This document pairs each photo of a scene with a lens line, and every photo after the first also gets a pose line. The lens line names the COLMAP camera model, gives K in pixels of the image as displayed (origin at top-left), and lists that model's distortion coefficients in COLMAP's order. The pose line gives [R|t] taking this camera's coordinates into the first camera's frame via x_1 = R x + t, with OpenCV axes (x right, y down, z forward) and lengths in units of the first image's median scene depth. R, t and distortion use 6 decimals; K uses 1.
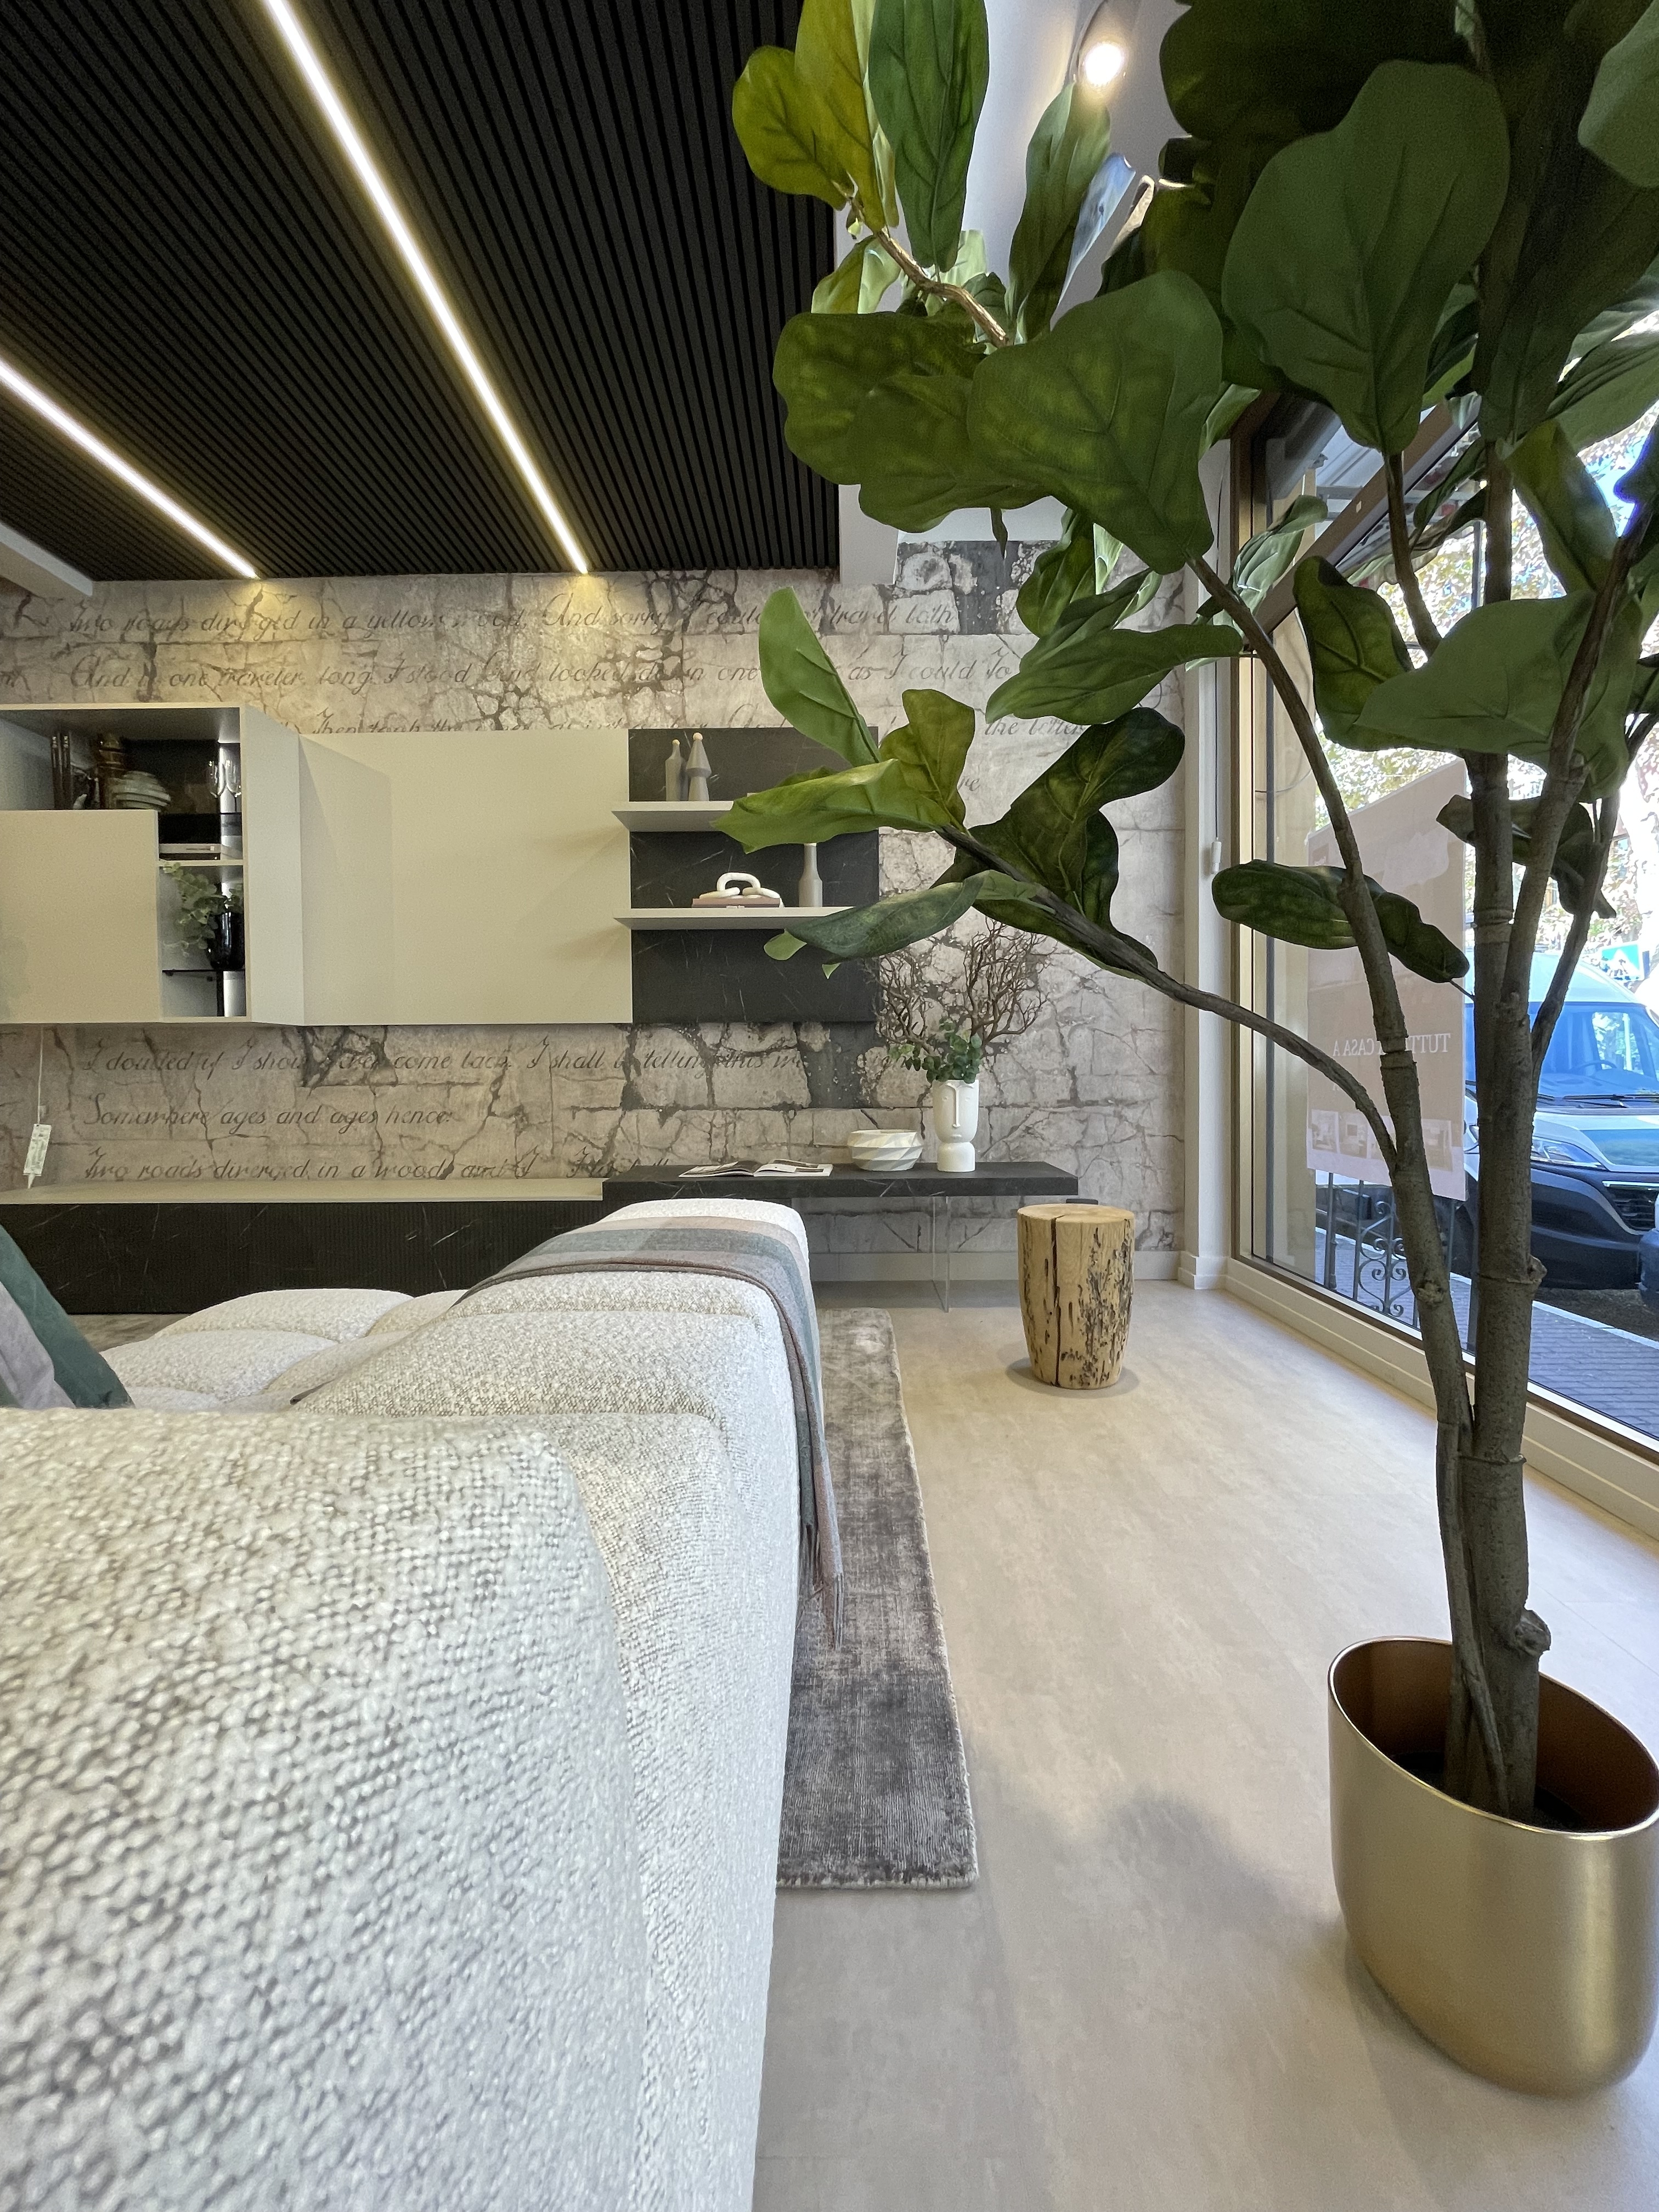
lens RADIAL K [[891.2, 0, 832.3], [0, 891.2, 1089.7], [0, 0, 1]] dist [-0.001417, 0.000242]
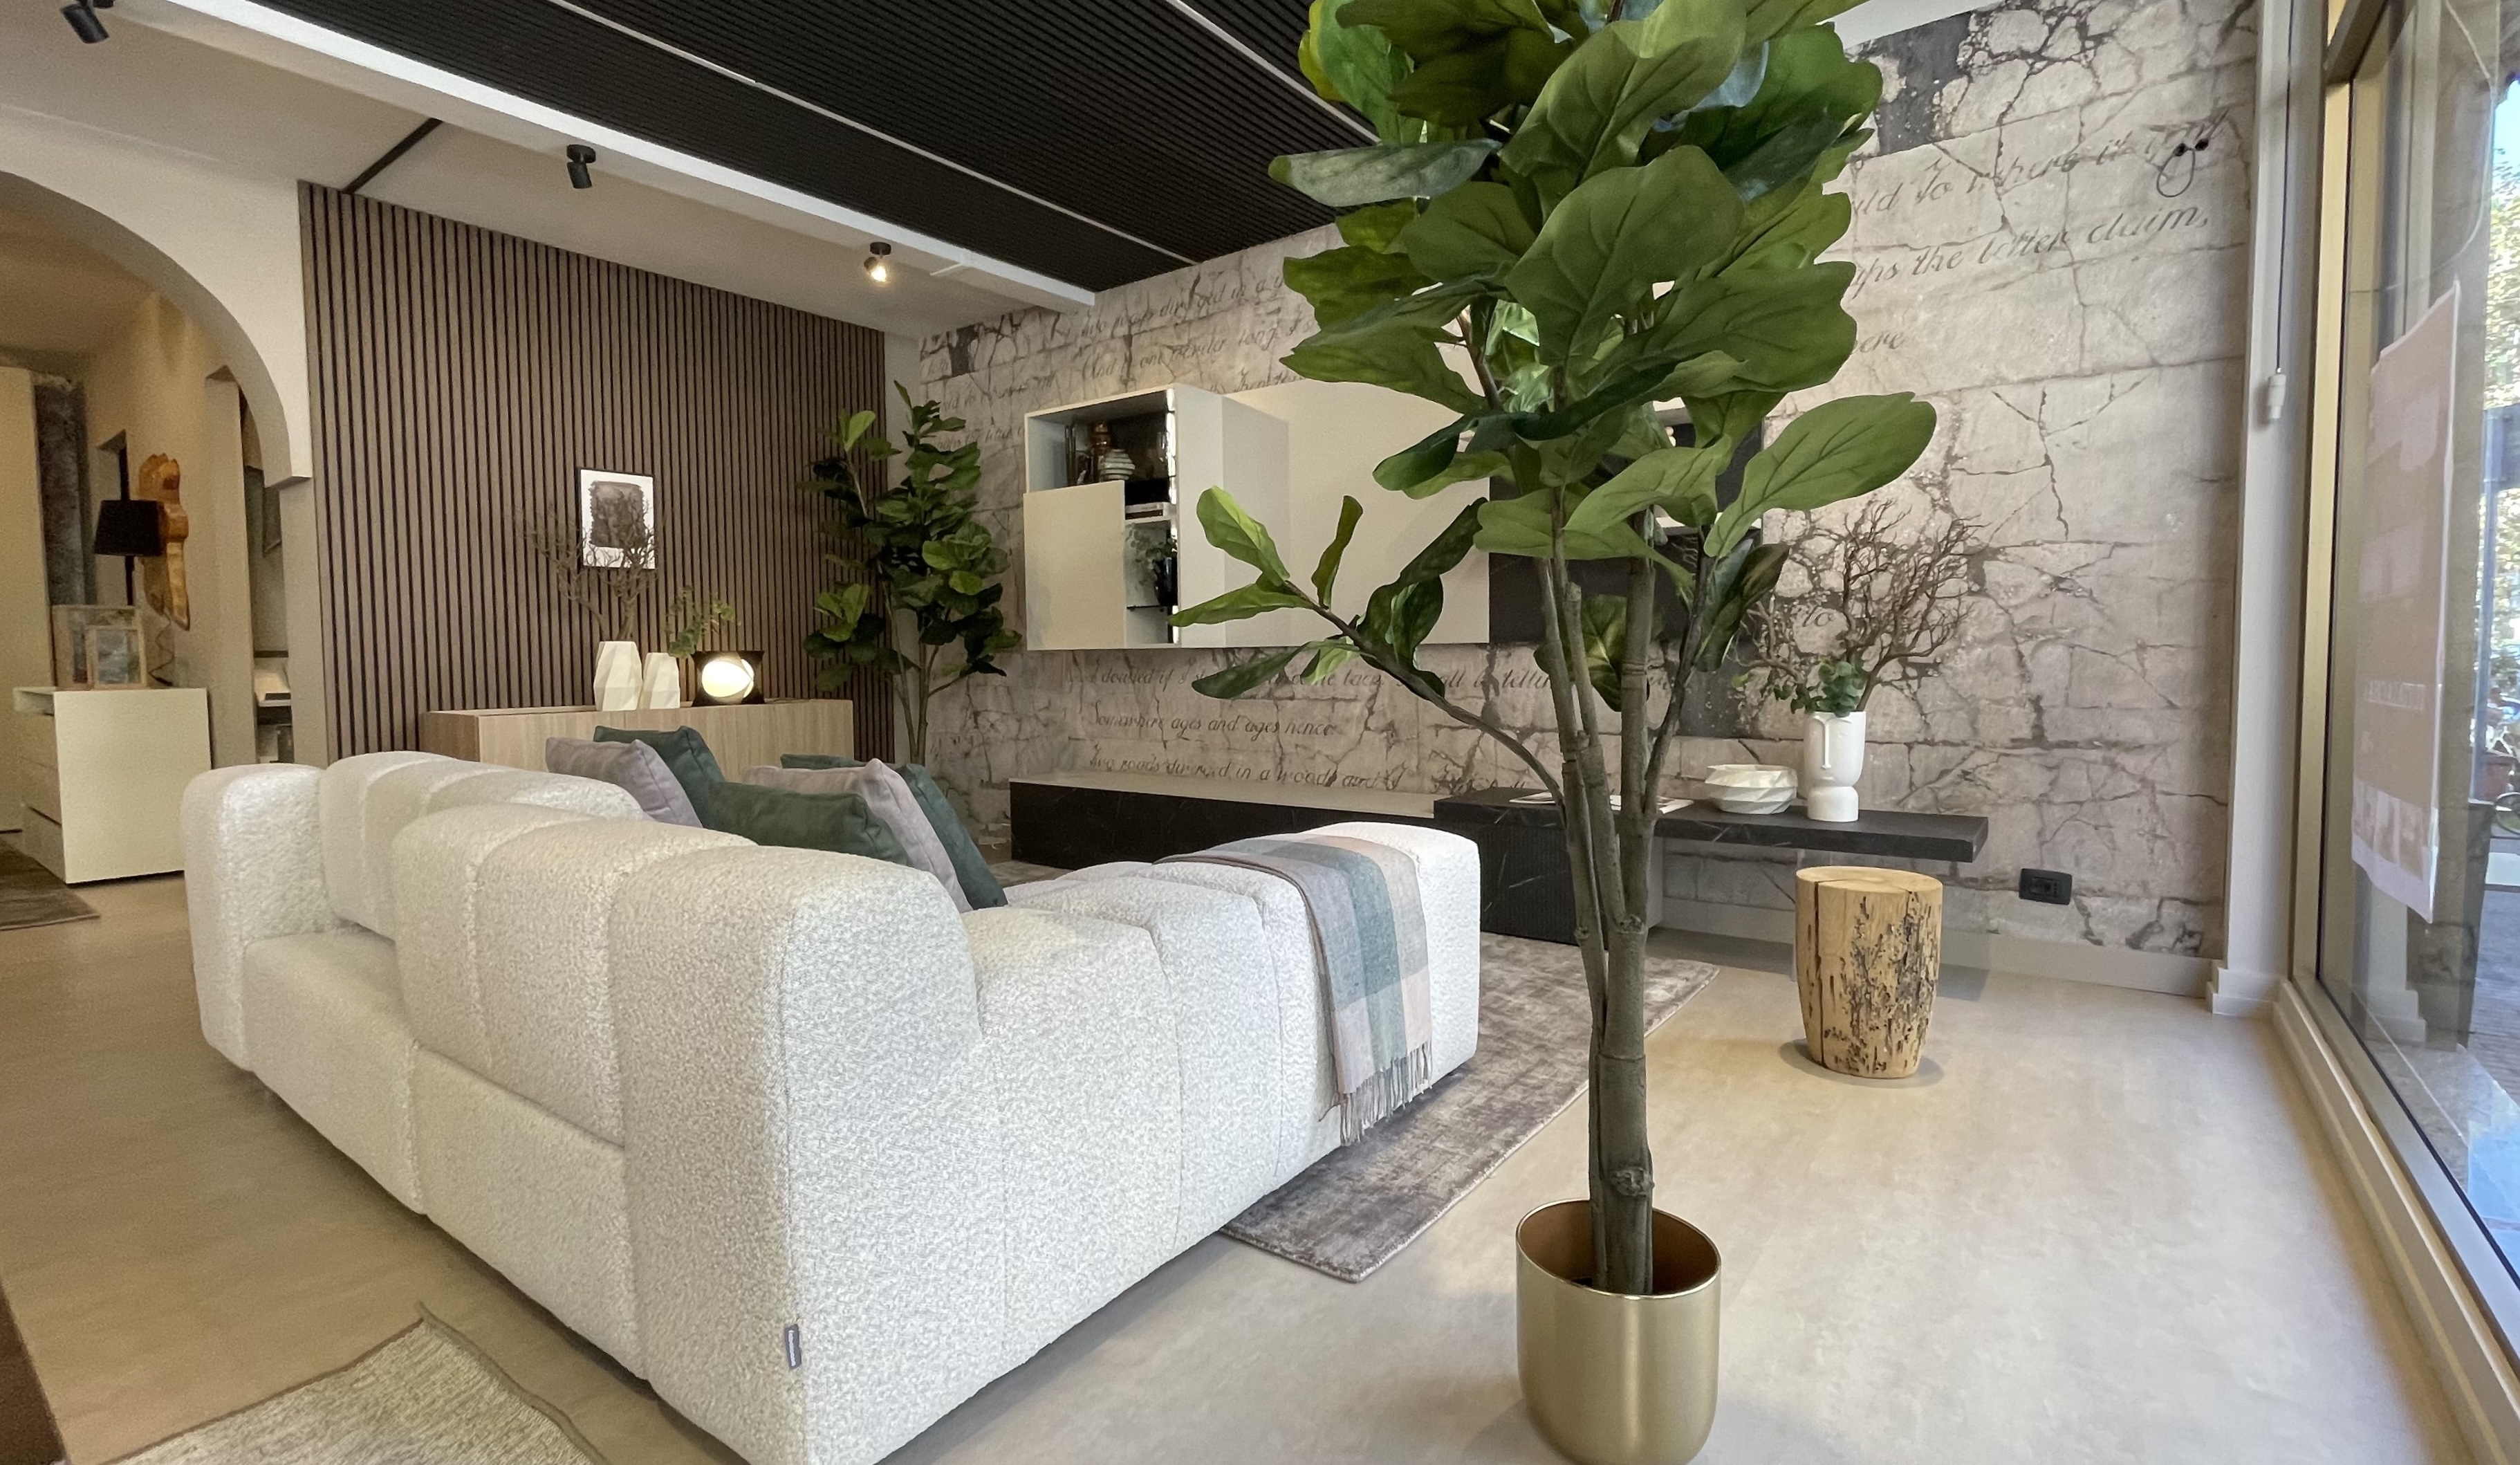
lens RADIAL K [[1124.3, 0, 1242.2], [0, 1124.3, 712.8], [0, 0, 1]] dist [0.003930, 0.000665]
pose [[0.805692, 0.029120, -0.591618, 0.293740], [-0.008004, 0.999235, 0.038282, -0.042393], [0.592280, -0.026108, 0.805309, -0.170961]]
